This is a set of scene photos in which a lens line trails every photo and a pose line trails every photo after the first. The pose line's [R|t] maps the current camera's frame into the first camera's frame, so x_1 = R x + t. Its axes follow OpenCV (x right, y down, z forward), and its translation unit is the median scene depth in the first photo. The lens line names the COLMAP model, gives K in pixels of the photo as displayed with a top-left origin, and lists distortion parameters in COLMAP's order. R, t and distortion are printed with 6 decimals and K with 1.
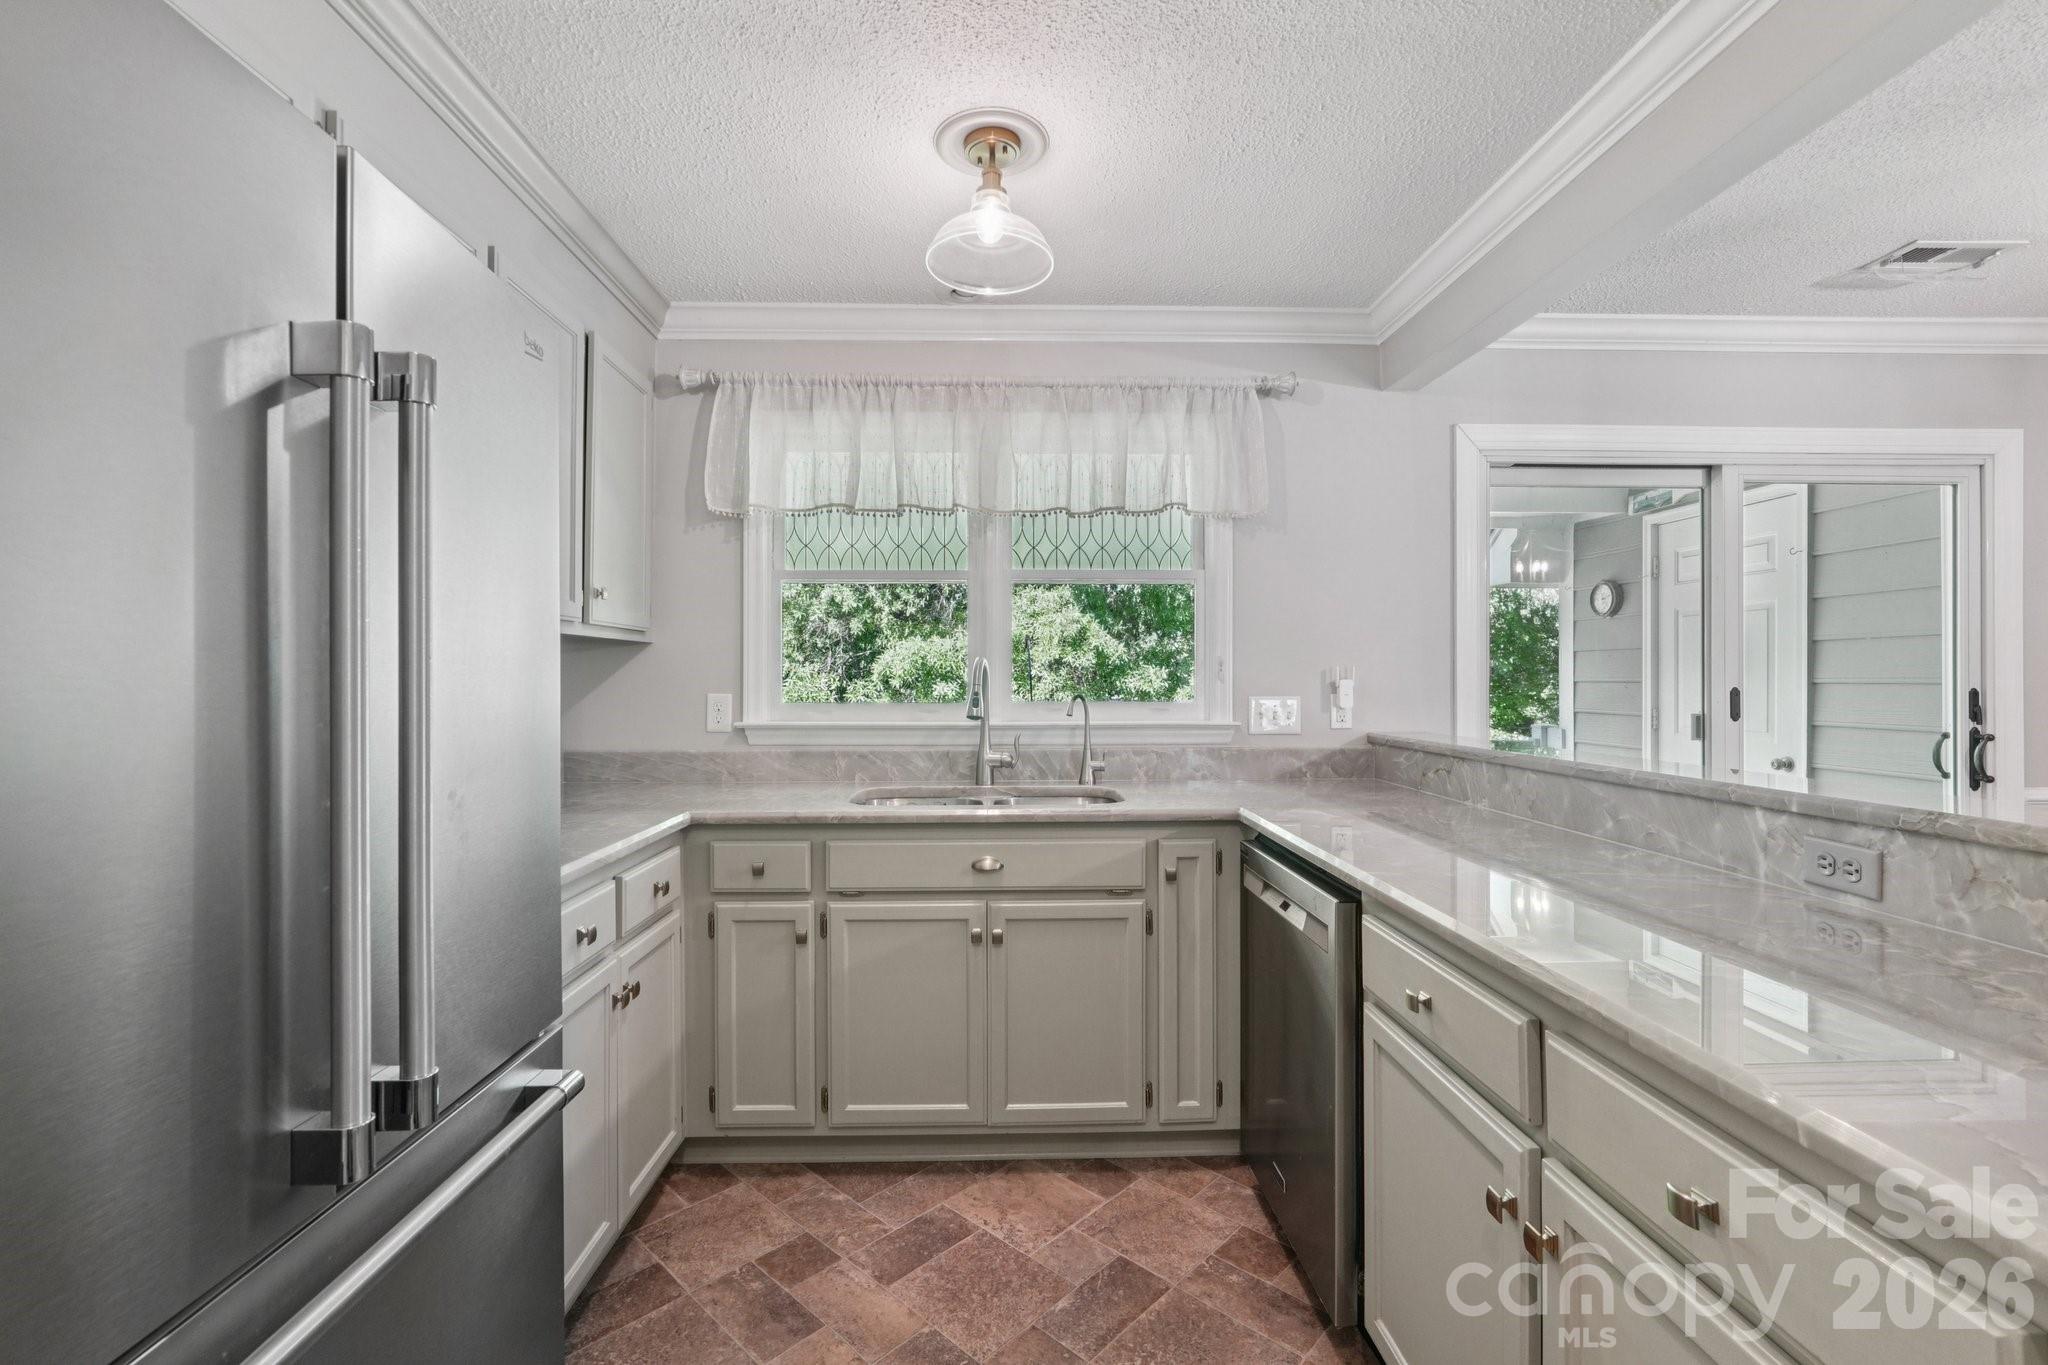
lens RADIAL K [[880.2, 0, 1021.4], [0, 880.2, 677.4], [0, 0, 1]] dist [-0.015186, 0.006639]
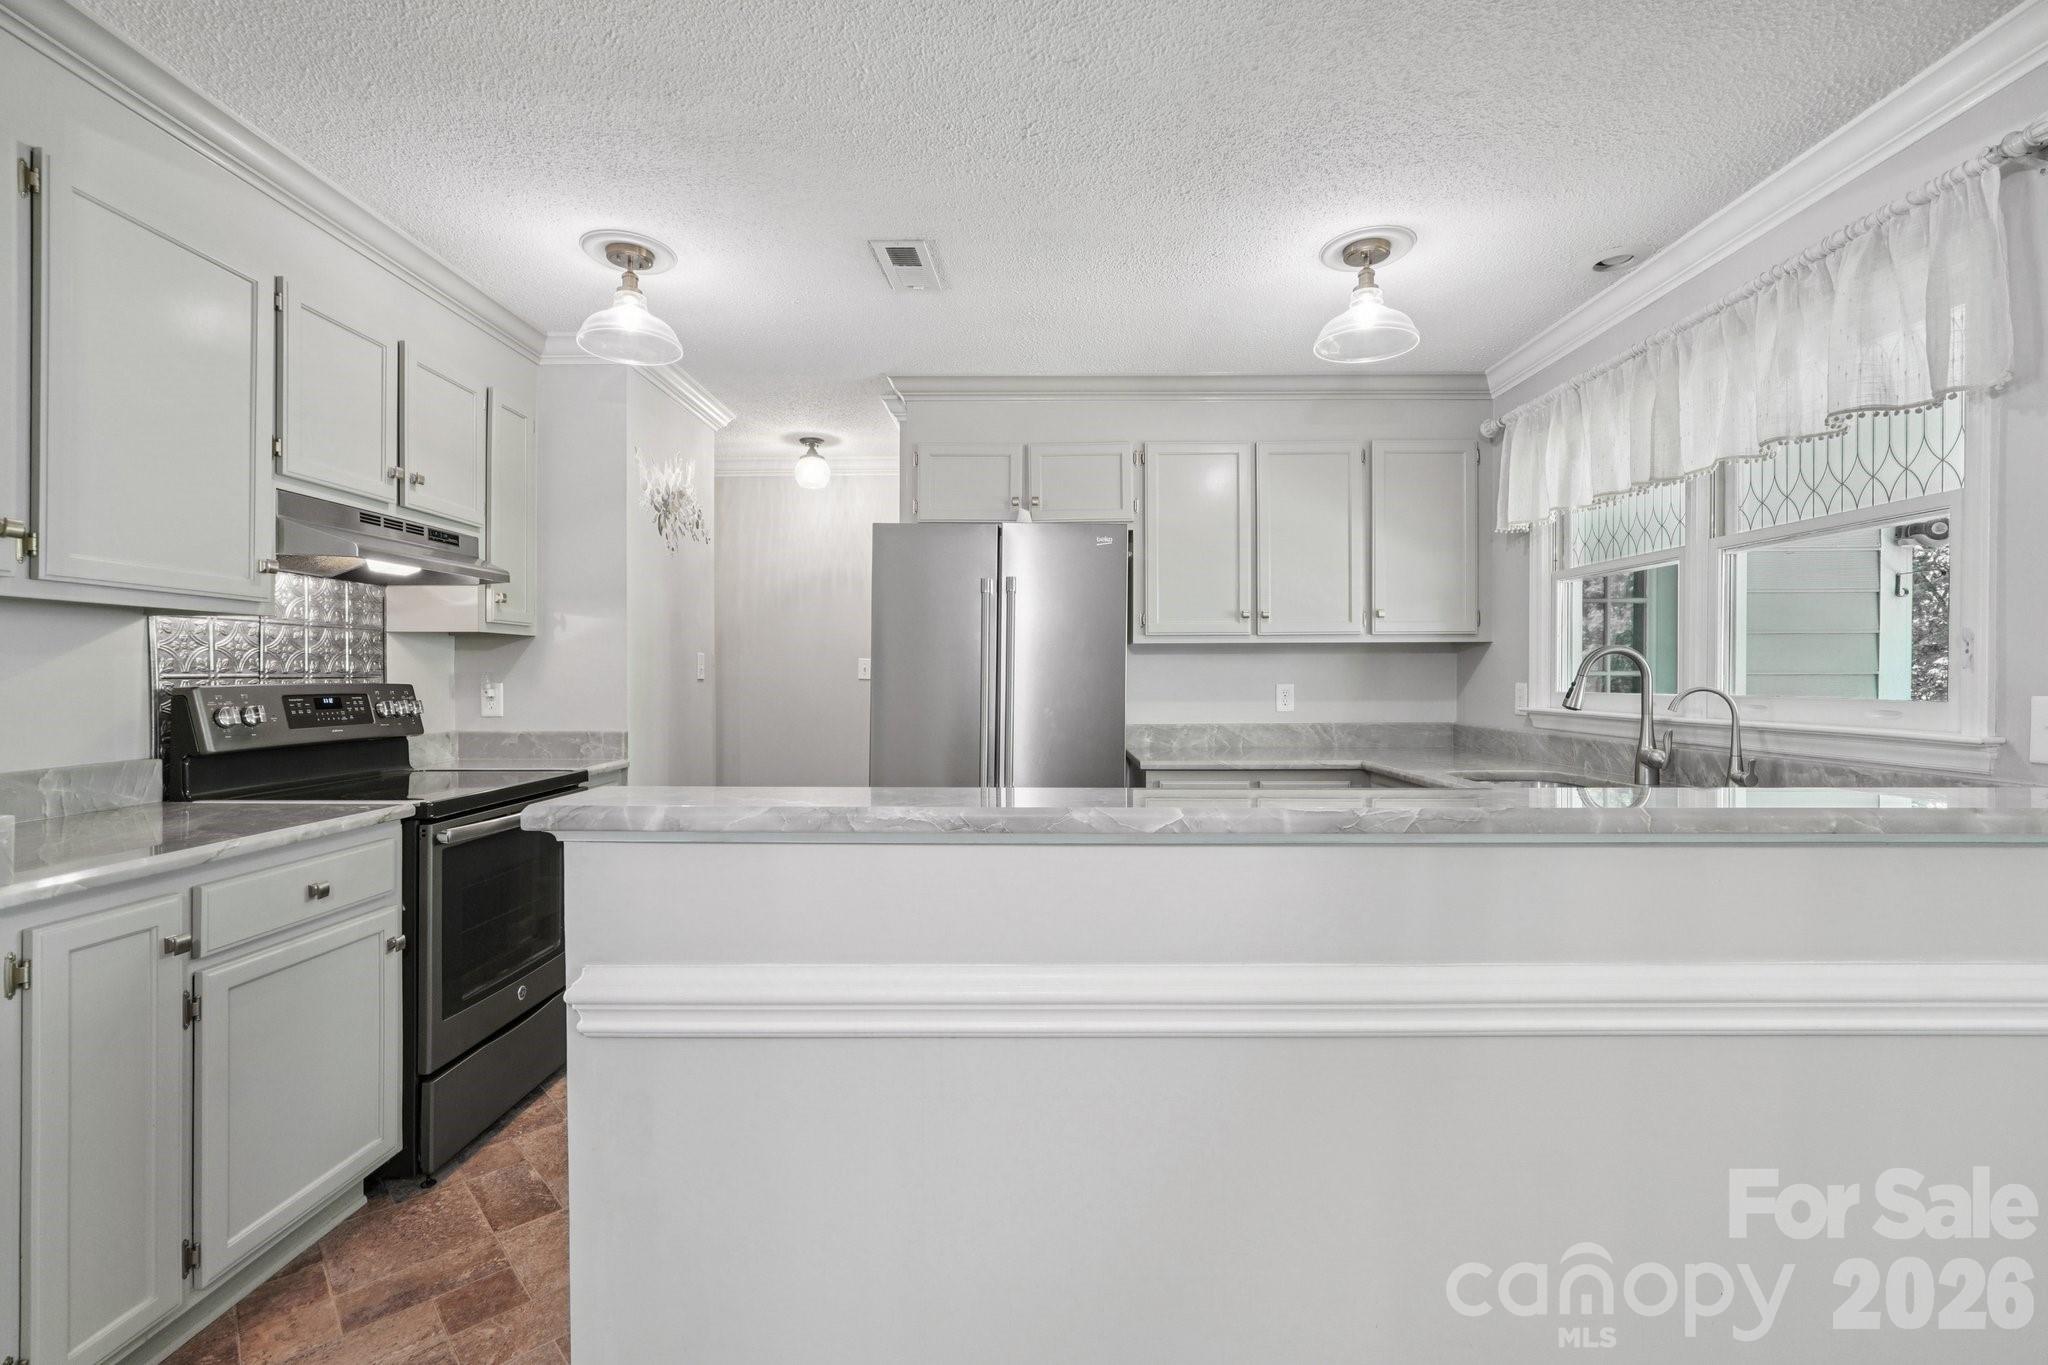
lens RADIAL K [[880.2, 0, 1021.4], [0, 880.2, 677.4], [0, 0, 1]] dist [-0.015186, 0.006639]
pose [[-0.049603, 0.002431, -0.998766, 0.874482], [0.005104, 0.999985, 0.002180, 0.005397], [0.998756, -0.004990, -0.049615, 0.384610]]
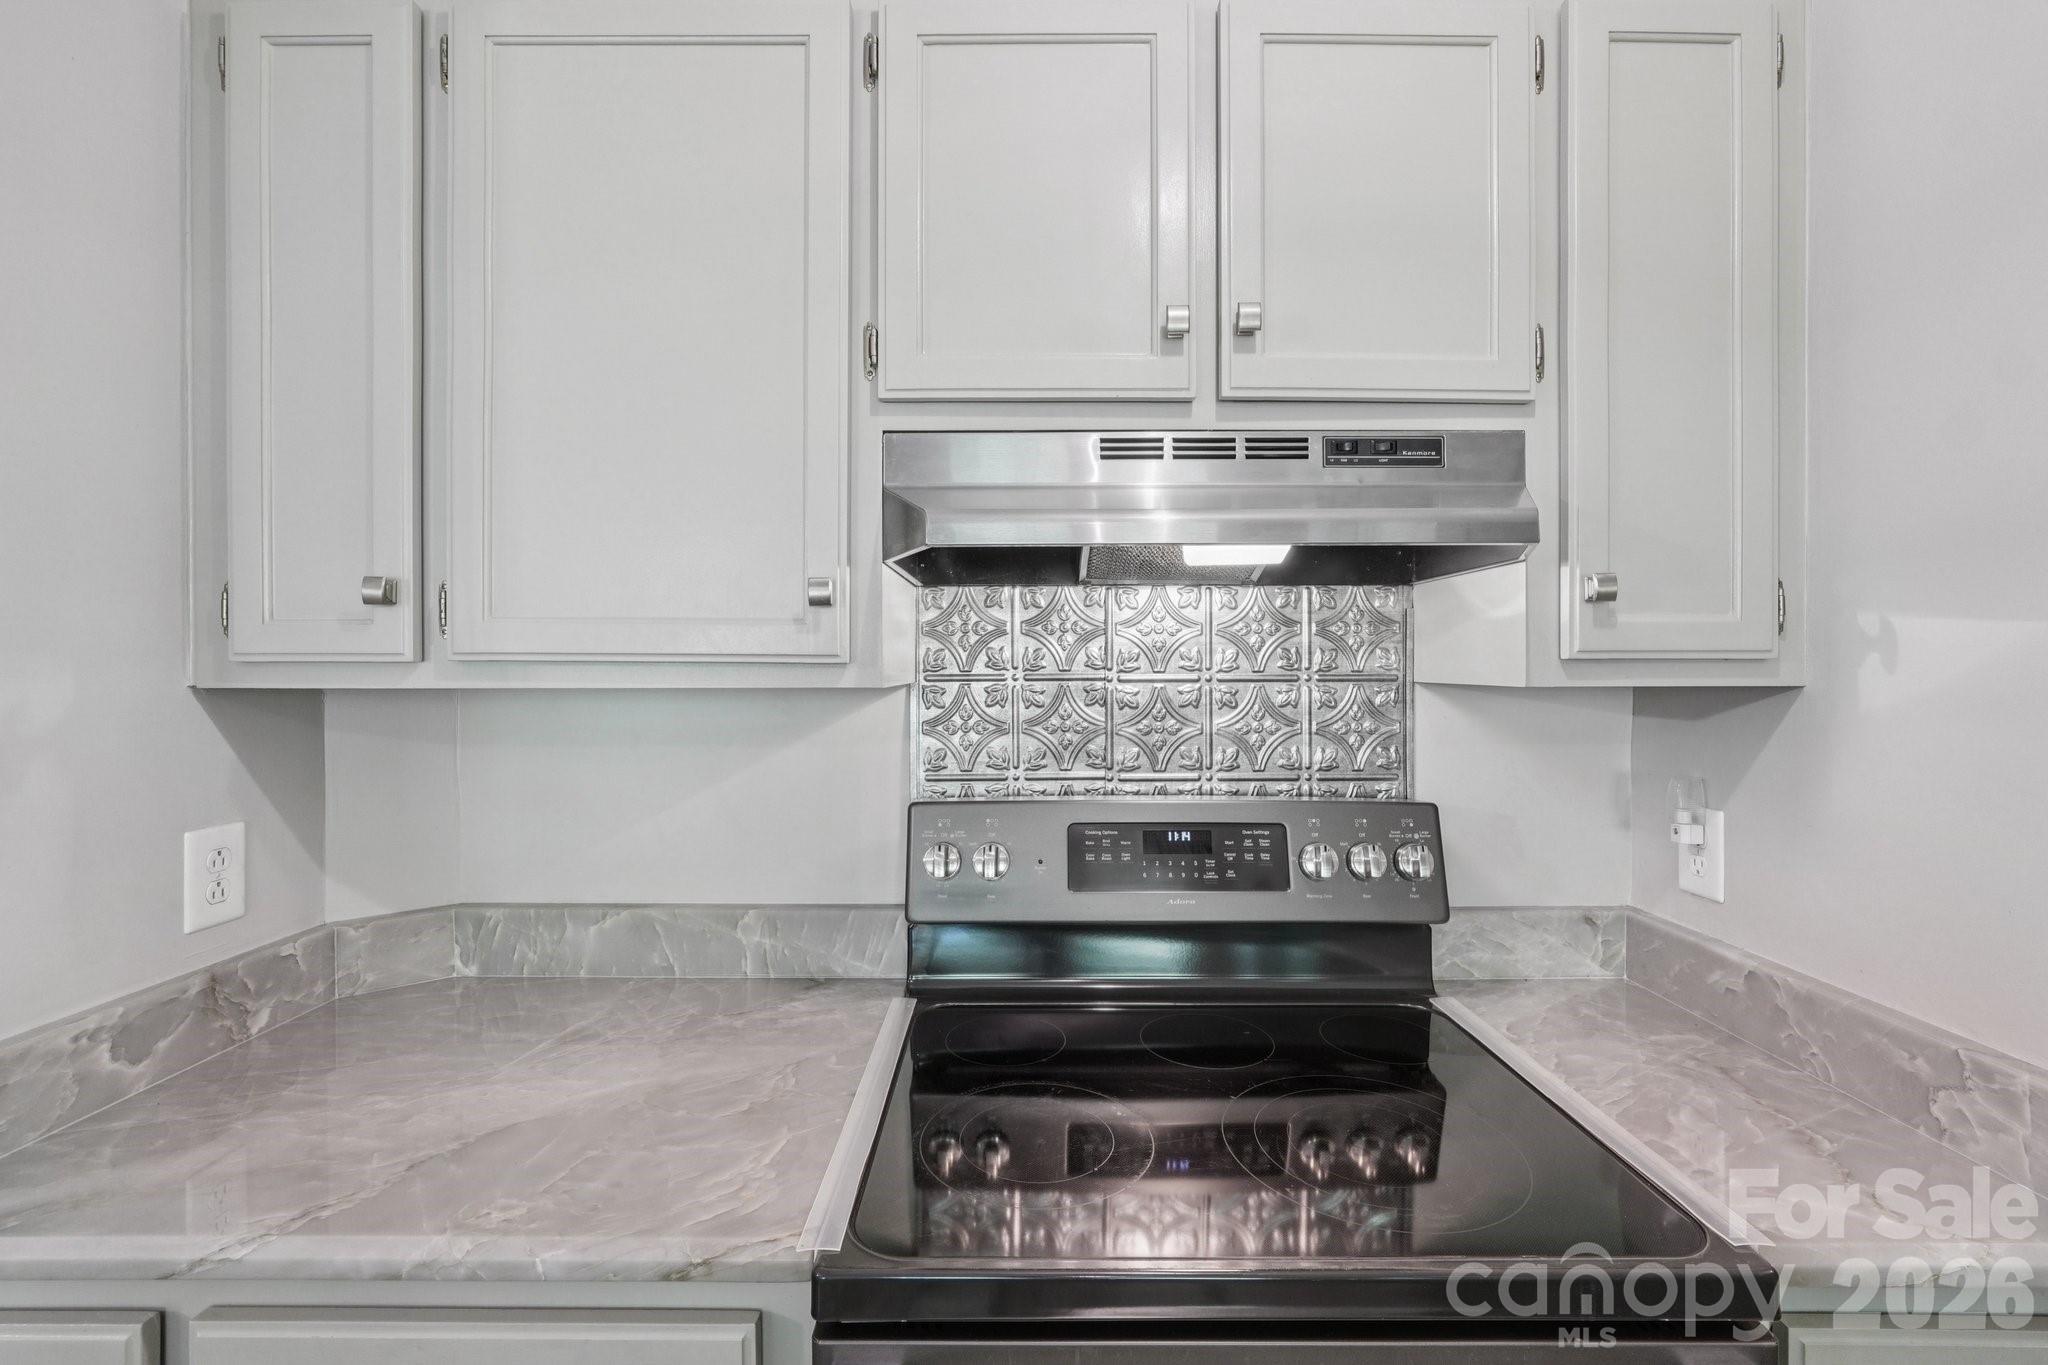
lens RADIAL K [[869.3, 0, 1028.1], [0, 869.3, 661.2], [0, 0, 1]] dist [-0.013204, 0.000824]
pose [[-0.999386, 0.000165, 0.035032, 0.093783], [-0.000111, 0.999969, -0.007856, -0.056256], [-0.035032, -0.007855, -0.999355, 0.080864]]
